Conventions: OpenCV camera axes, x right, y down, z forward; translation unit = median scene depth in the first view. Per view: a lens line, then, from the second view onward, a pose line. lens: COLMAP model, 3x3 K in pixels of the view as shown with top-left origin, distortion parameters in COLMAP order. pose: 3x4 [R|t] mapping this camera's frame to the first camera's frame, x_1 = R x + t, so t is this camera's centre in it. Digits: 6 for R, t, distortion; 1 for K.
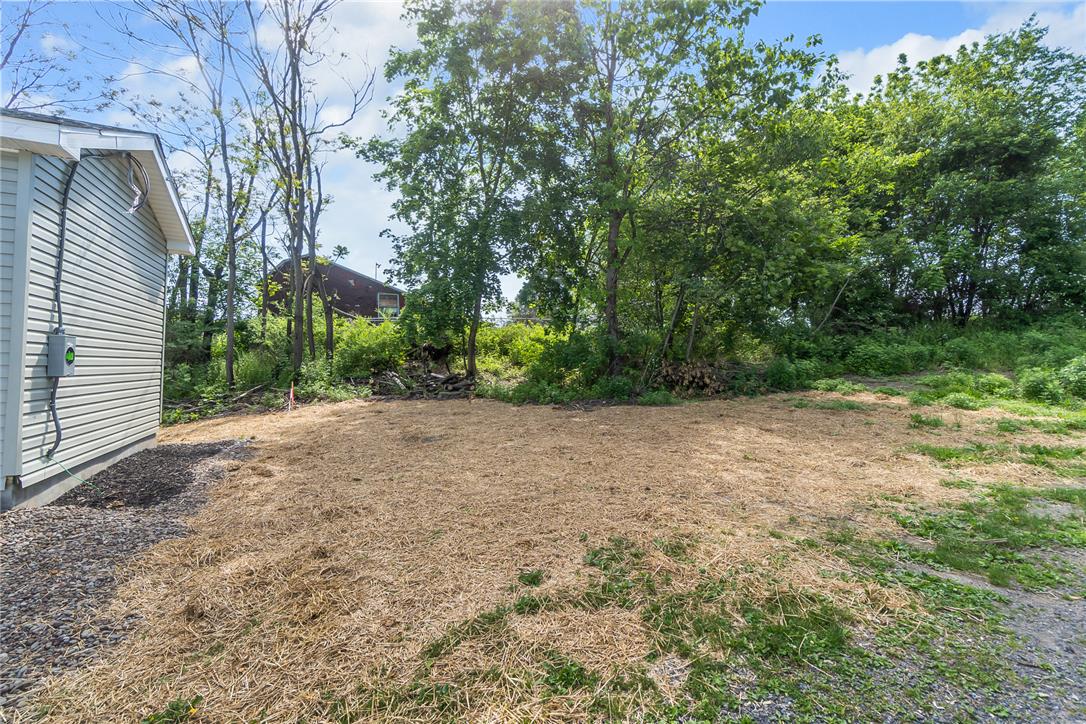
lens RADIAL K [[469.9, 0, 543.0], [0, 469.9, 362.0], [0, 0, 1]] dist [0.000368, 0.000064]
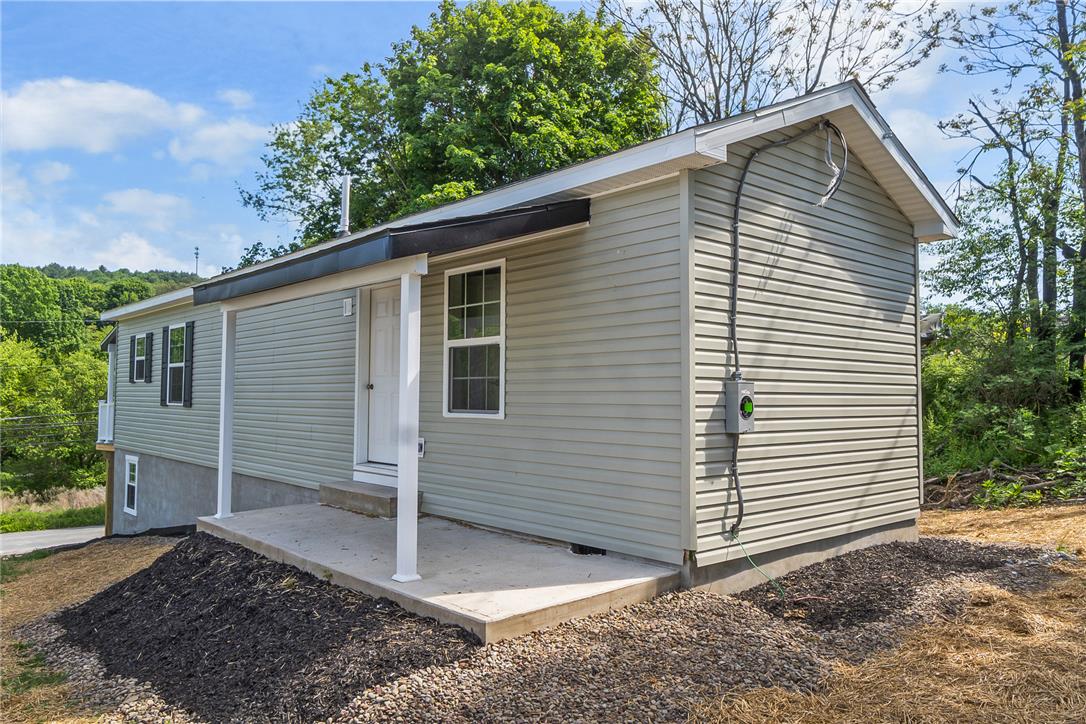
lens RADIAL K [[807.7, 0, 543.0], [0, 807.7, 362.0], [0, 0, 1]] dist [0.000005, -0.001064]
pose [[0.286148, -0.052277, -0.956758, 0.188719], [0.008134, 0.998607, -0.052131, -0.021095], [0.958151, 0.007134, 0.286174, 0.296078]]
